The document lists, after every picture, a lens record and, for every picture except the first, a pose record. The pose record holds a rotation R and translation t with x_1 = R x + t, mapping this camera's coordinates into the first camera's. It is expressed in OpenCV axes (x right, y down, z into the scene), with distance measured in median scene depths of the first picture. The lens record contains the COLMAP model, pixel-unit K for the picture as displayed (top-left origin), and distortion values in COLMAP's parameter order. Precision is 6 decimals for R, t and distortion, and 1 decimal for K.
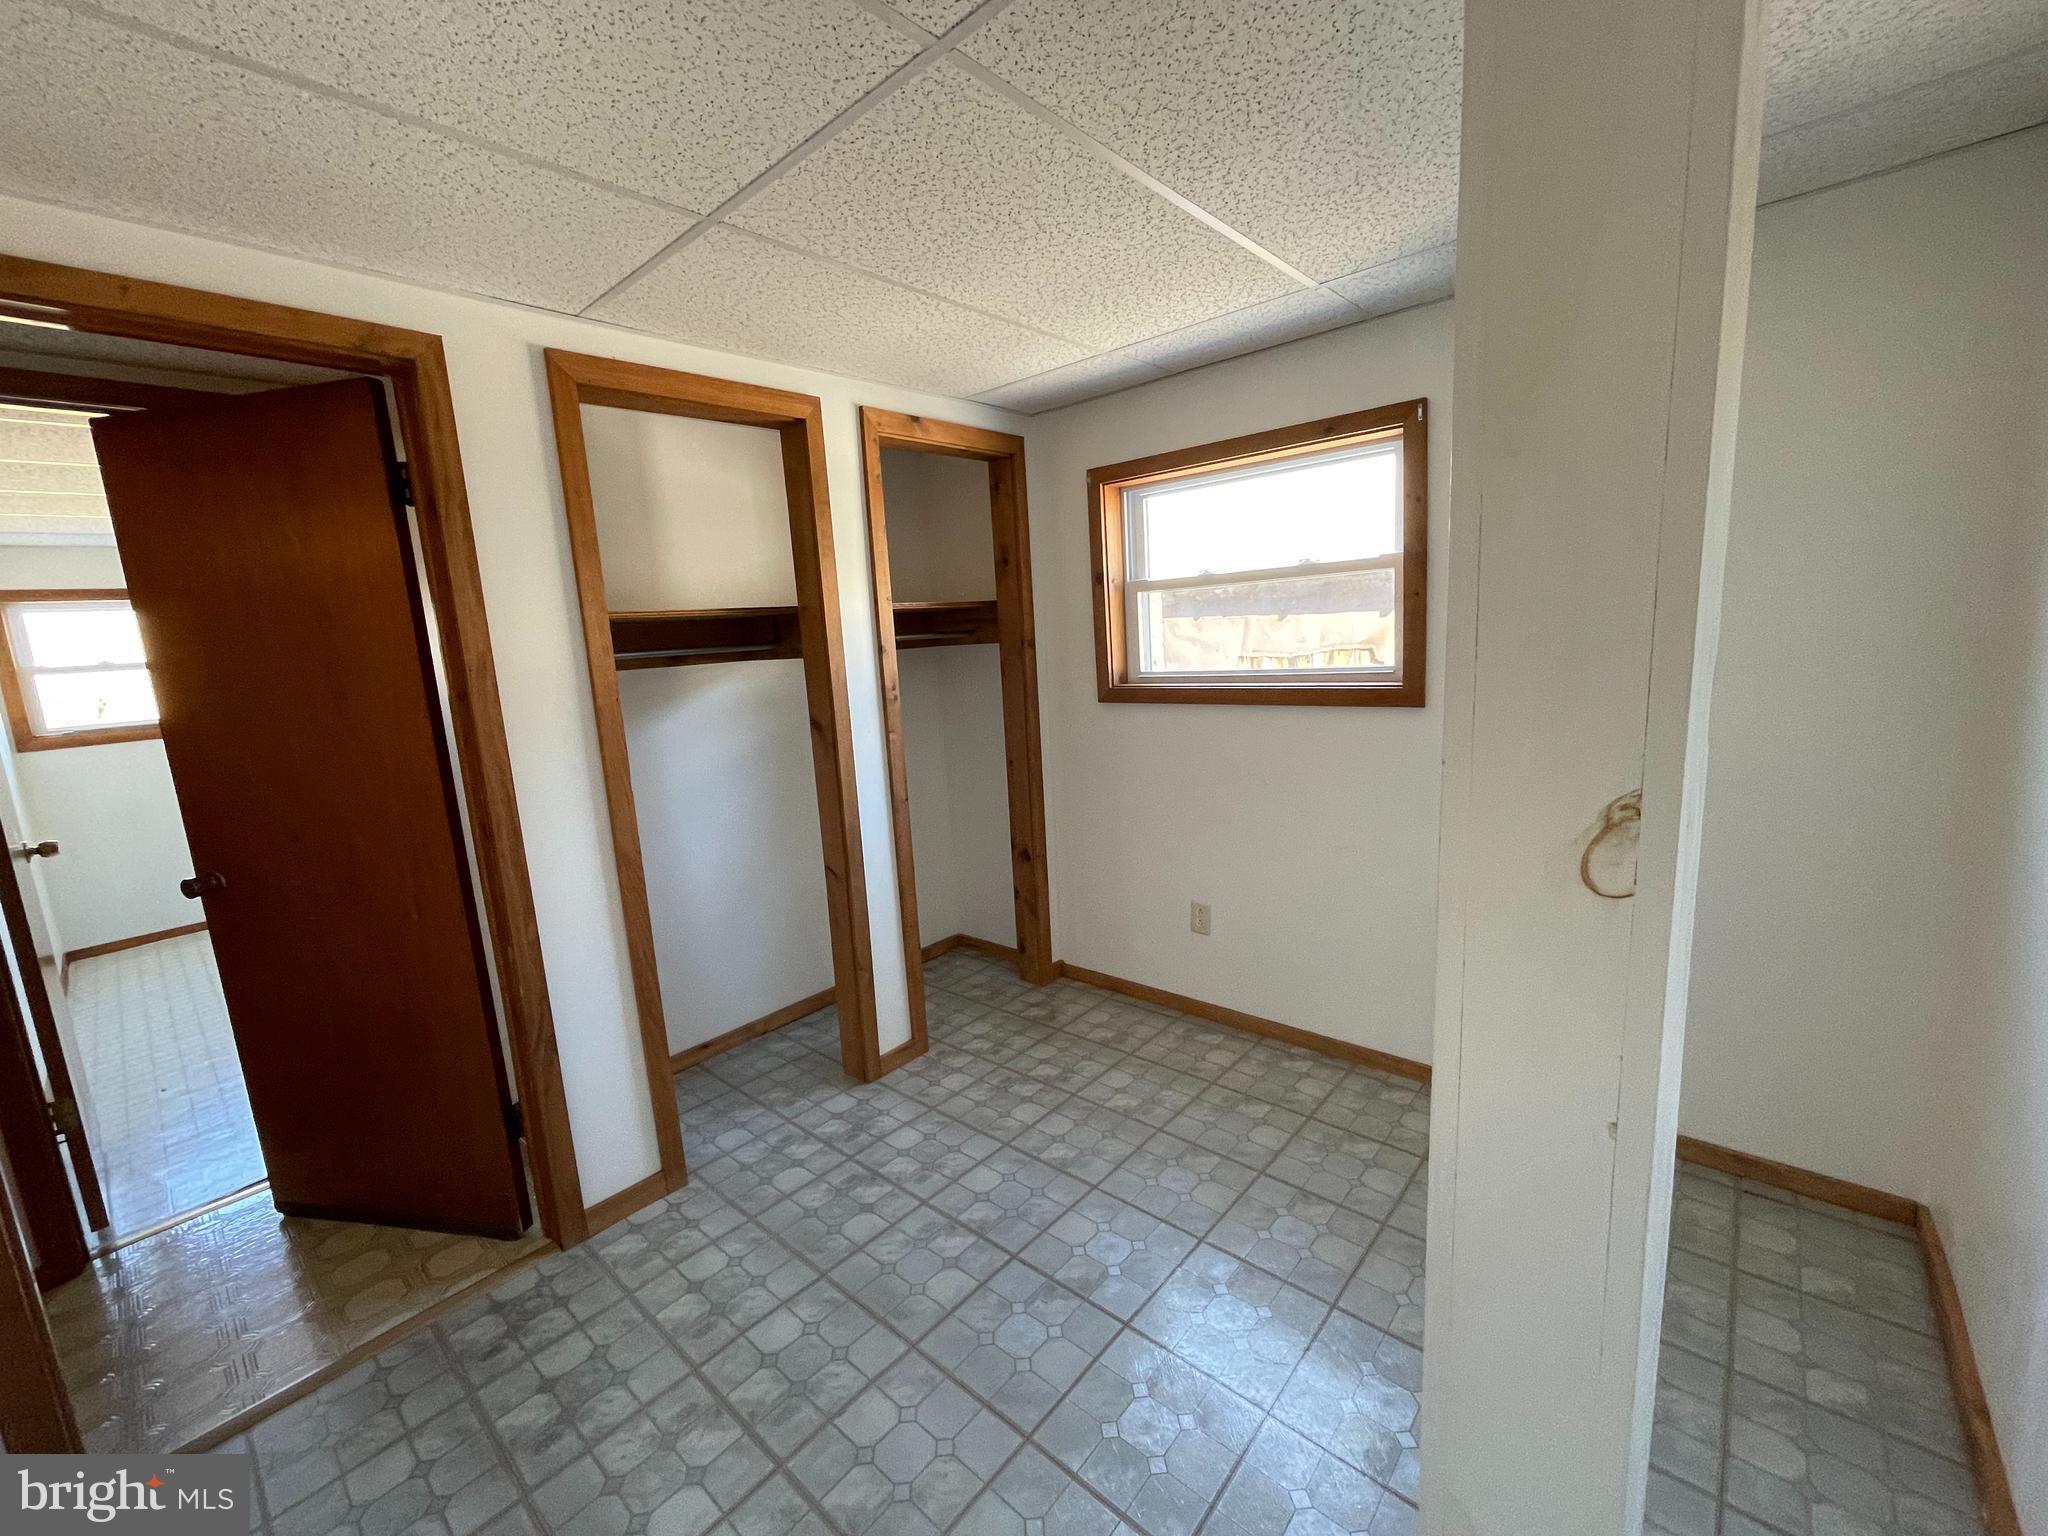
lens RADIAL K [[843.7, 0, 1024.0], [0, 843.7, 768.0], [0, 0, 1]] dist [0.043701, 0.000560]
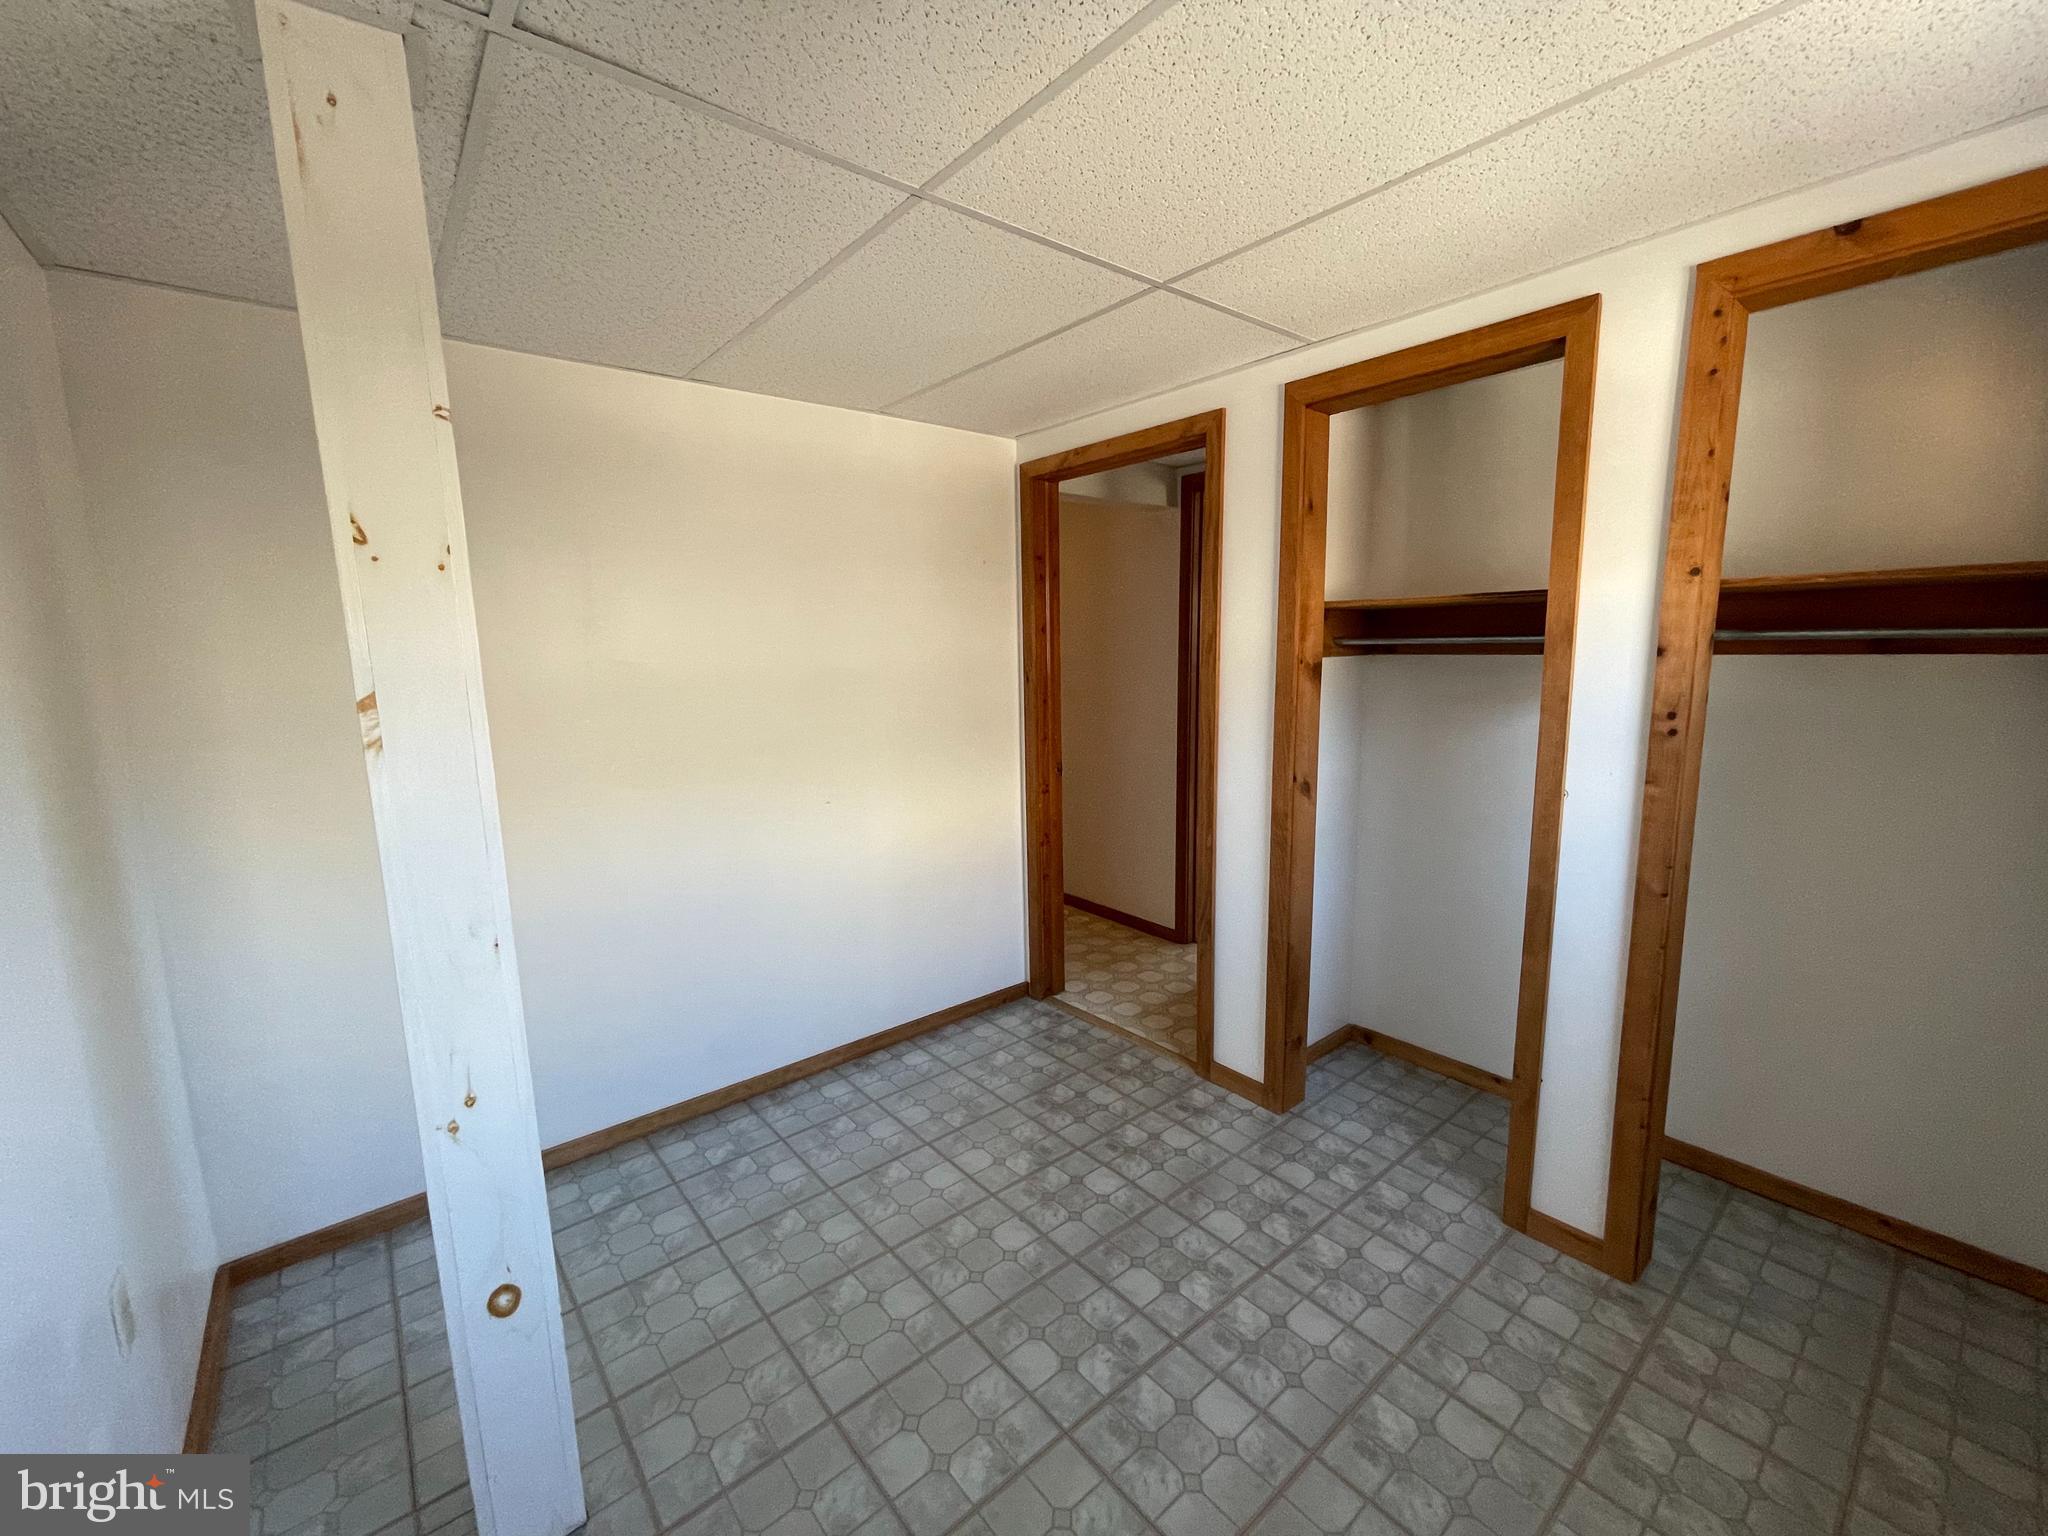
lens RADIAL K [[843.7, 0, 1024.0], [0, 843.7, 768.0], [0, 0, 1]] dist [0.043701, 0.000560]
pose [[-0.134098, 0.201506, -0.970264, 0.573645], [-0.144232, 0.964713, 0.220287, -0.132313], [0.980416, 0.169483, -0.100302, 0.636852]]
